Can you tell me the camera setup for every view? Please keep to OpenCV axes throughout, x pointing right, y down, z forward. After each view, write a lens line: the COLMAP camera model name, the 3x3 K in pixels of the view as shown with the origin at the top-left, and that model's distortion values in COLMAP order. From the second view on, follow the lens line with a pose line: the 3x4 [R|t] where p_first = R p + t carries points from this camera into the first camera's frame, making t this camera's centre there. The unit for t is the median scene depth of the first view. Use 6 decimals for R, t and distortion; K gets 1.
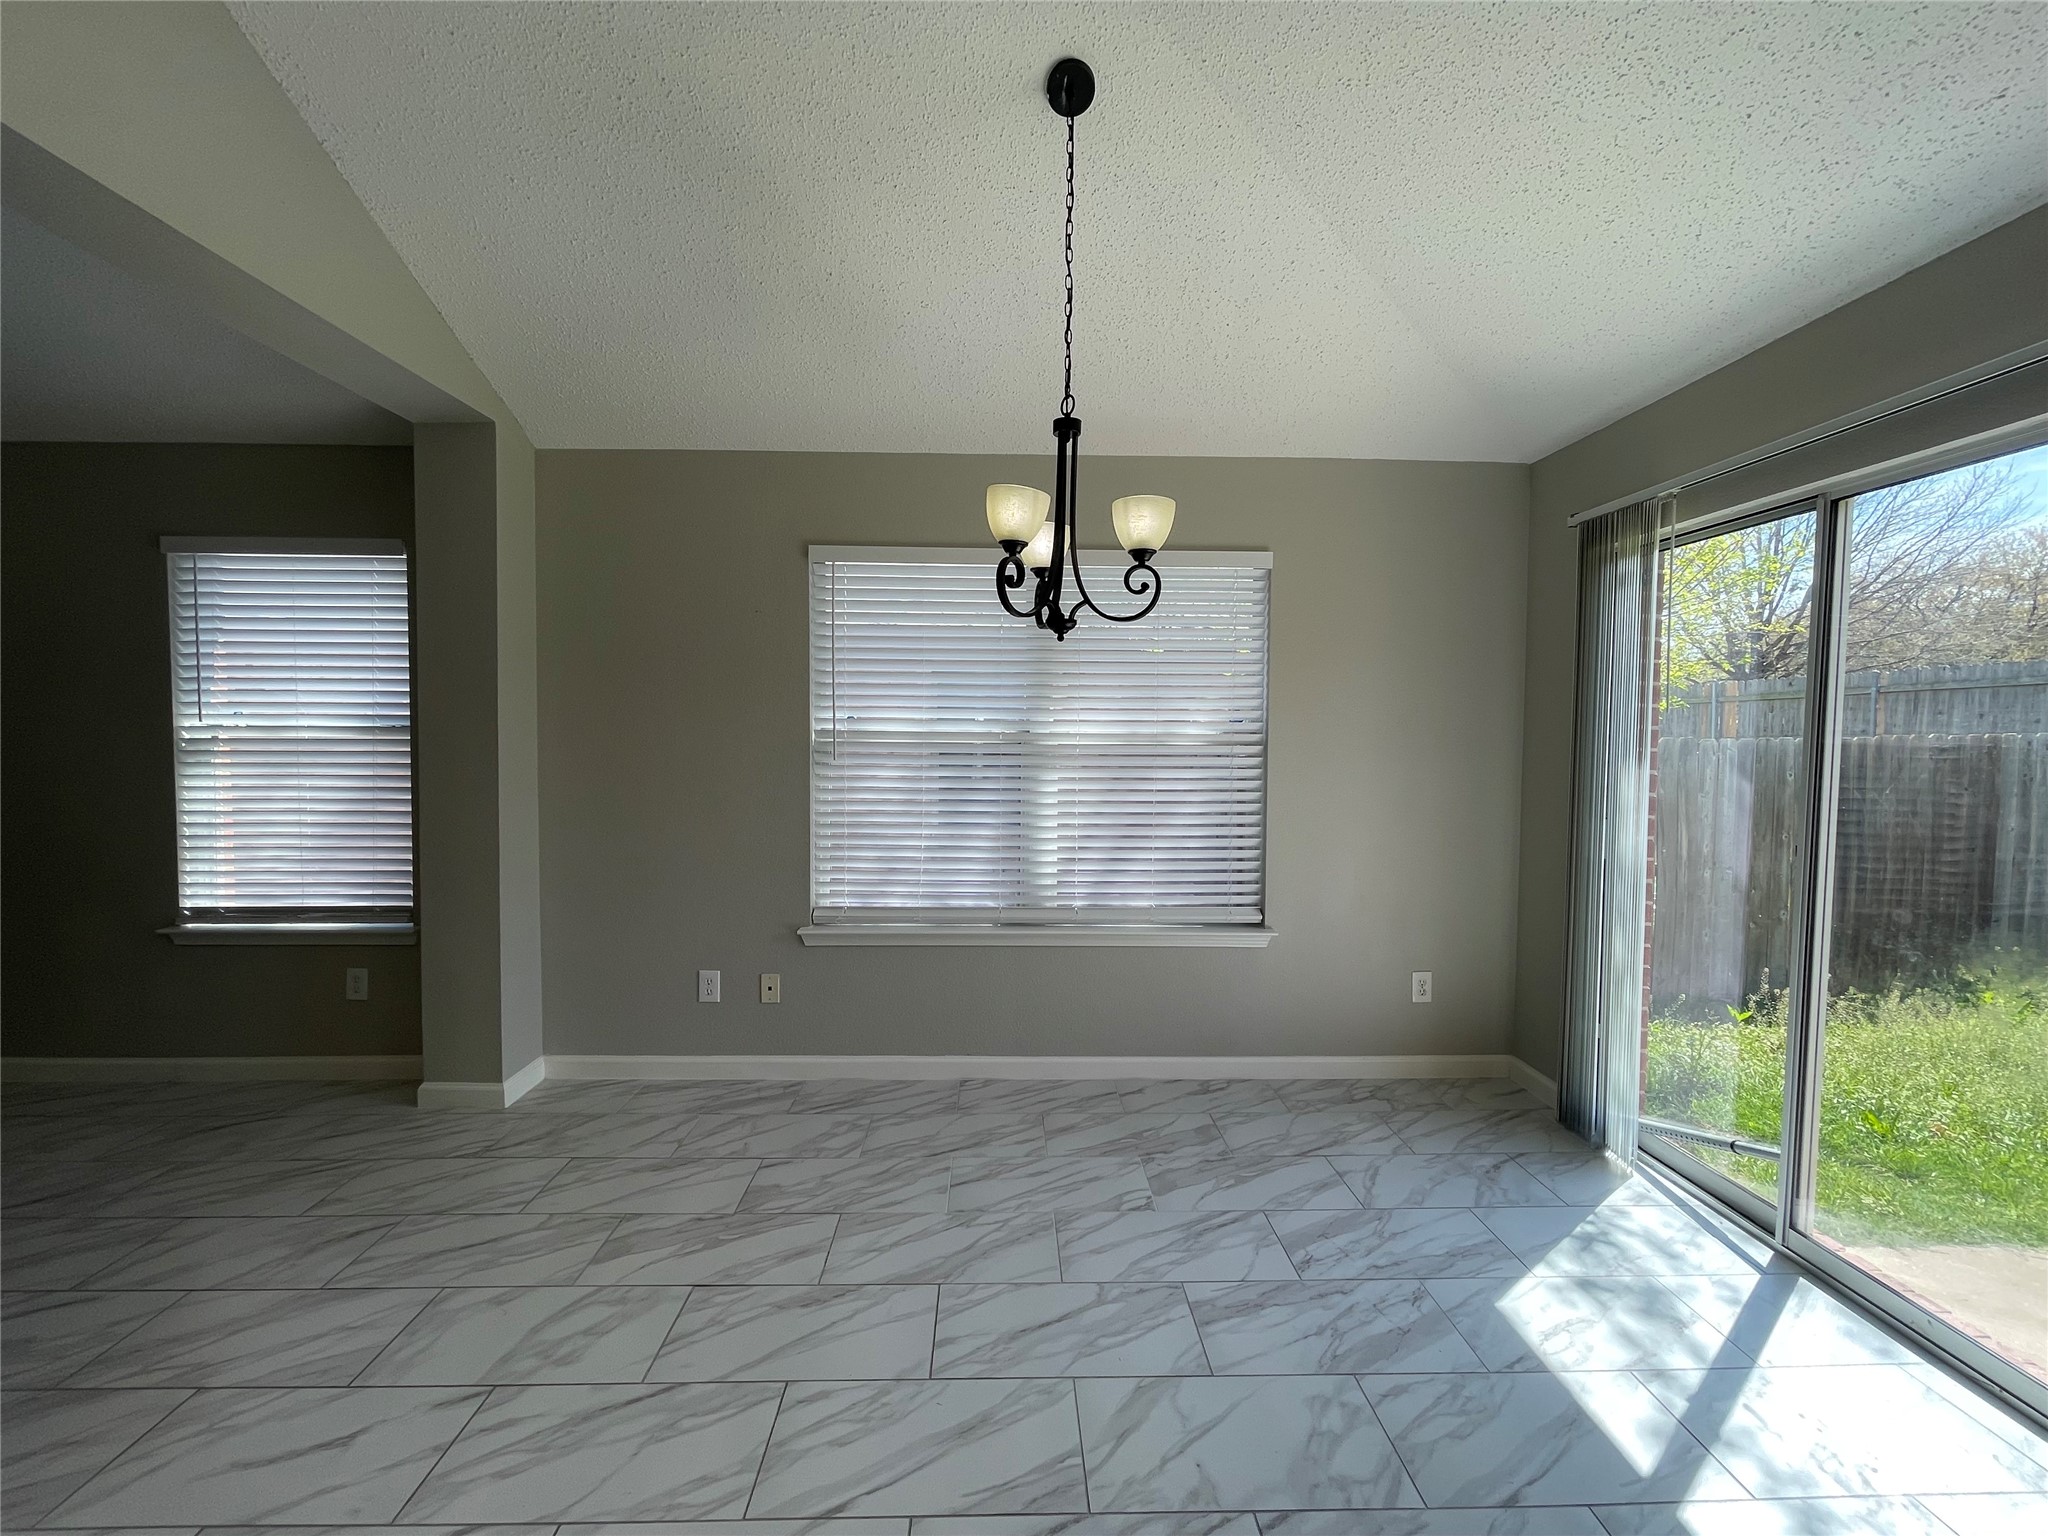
lens RADIAL K [[832.0, 0, 1018.3], [0, 832.0, 763.0], [0, 0, 1]] dist [-0.003658, 0.000168]
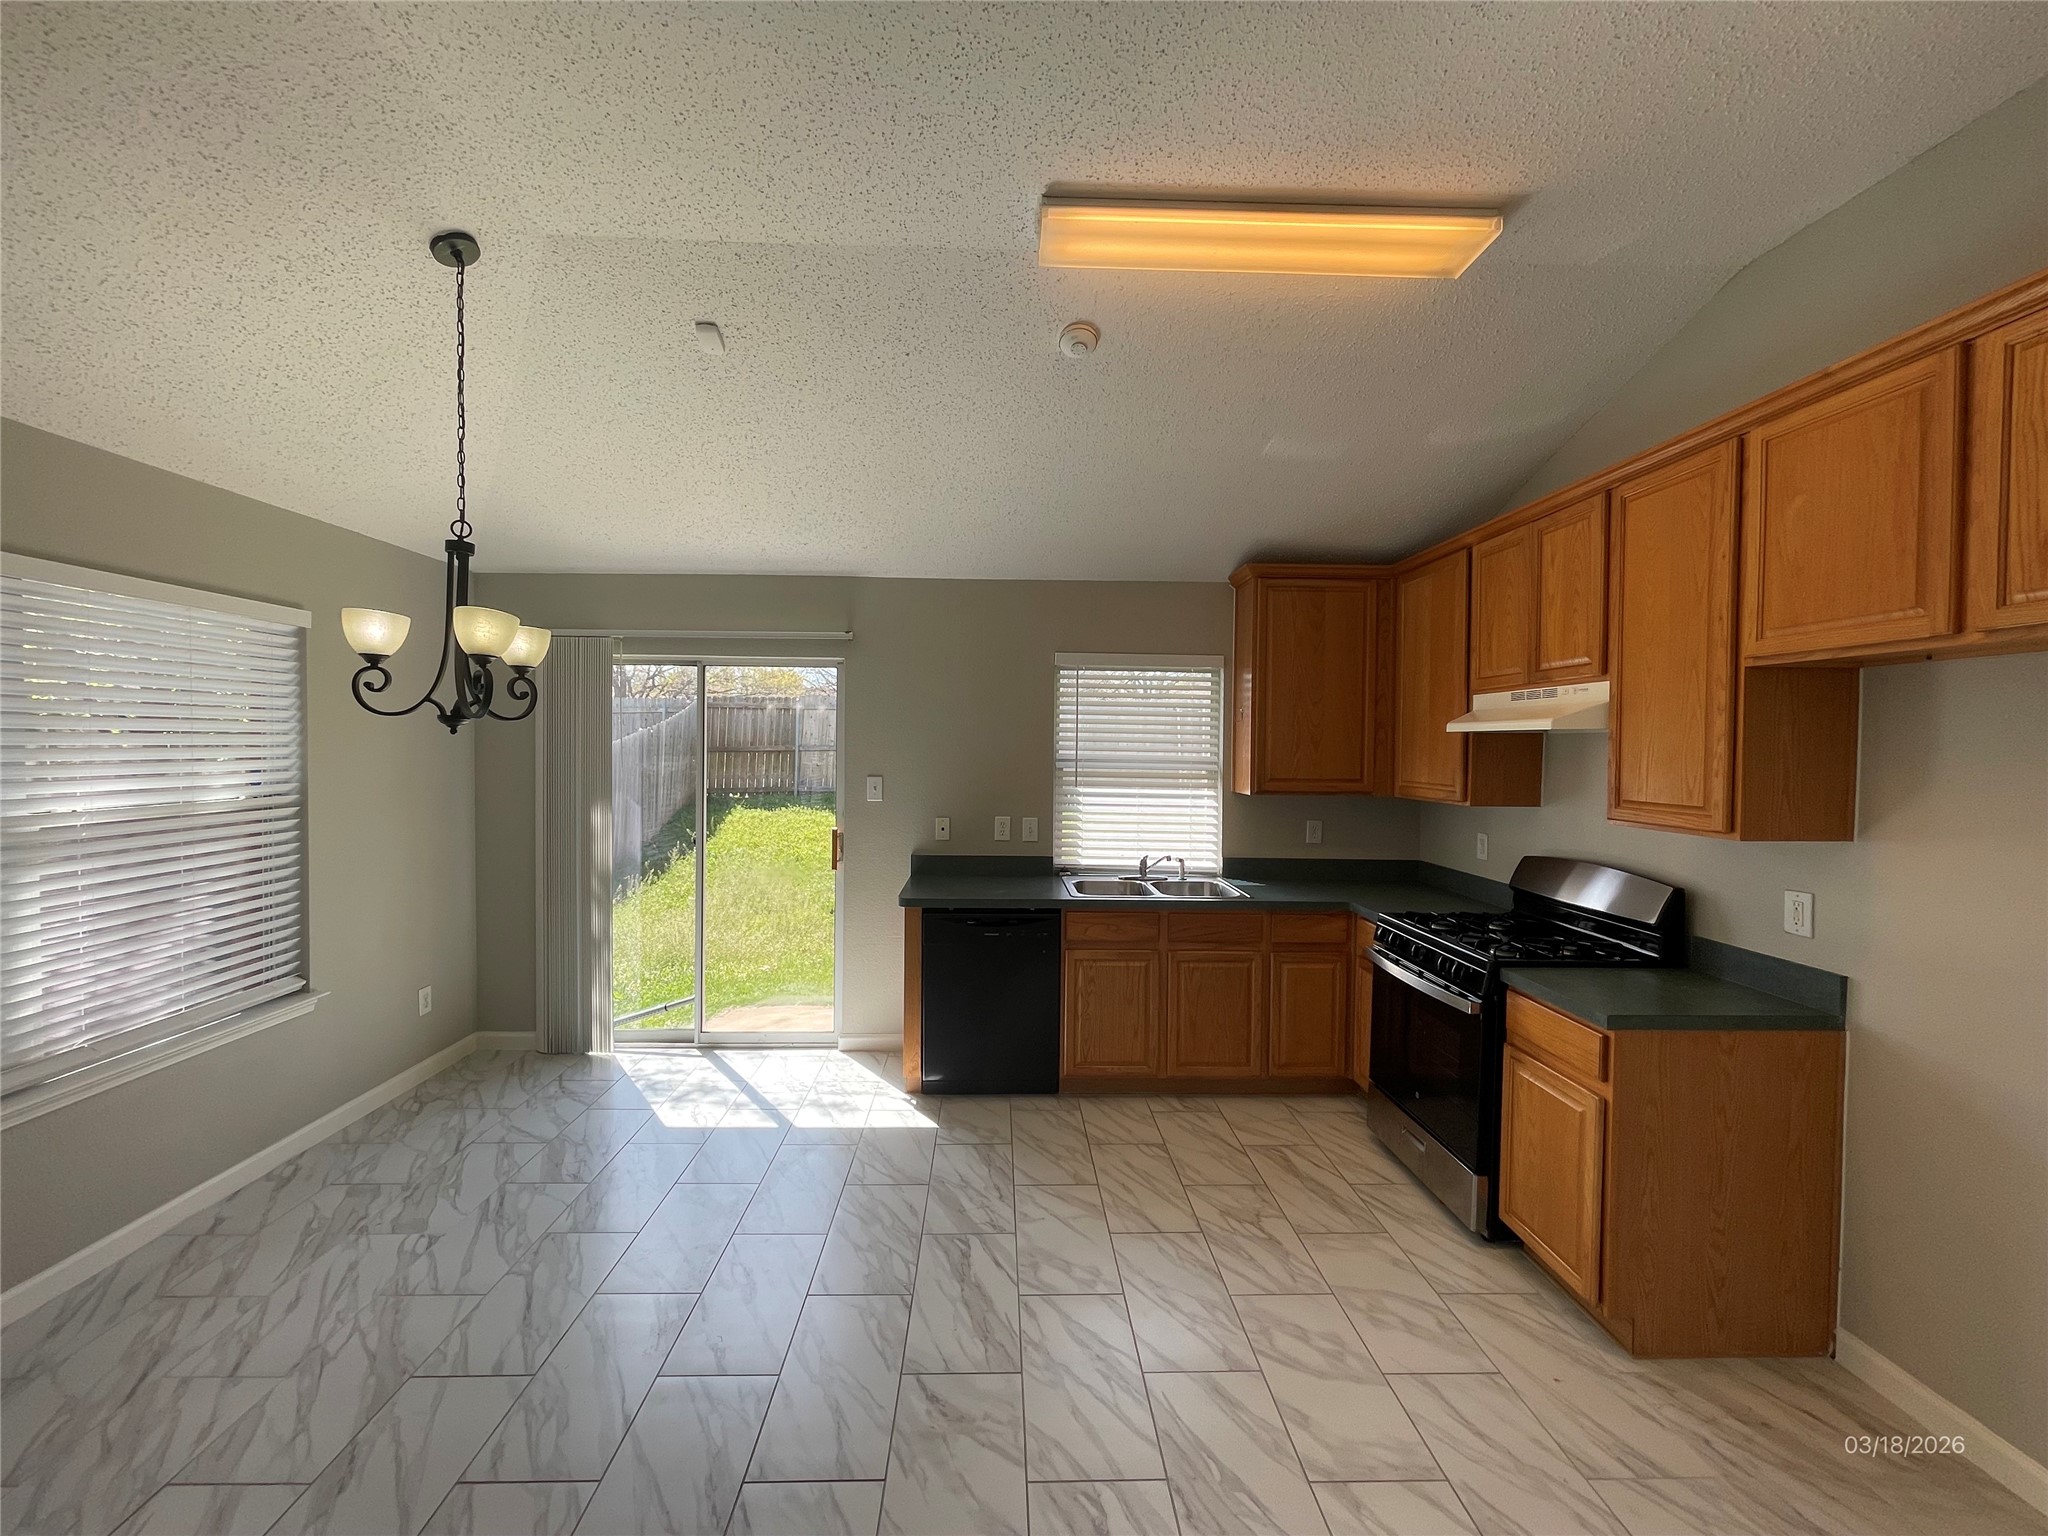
lens RADIAL K [[827.8, 0, 1018.9], [0, 827.8, 763.4], [0, 0, 1]] dist [-0.001417, 0.000810]
pose [[0.002538, -0.029172, 0.999571, -0.862411], [0.030129, 0.999123, 0.029082, -0.094686], [-0.999543, 0.030043, 0.003414, 0.194854]]
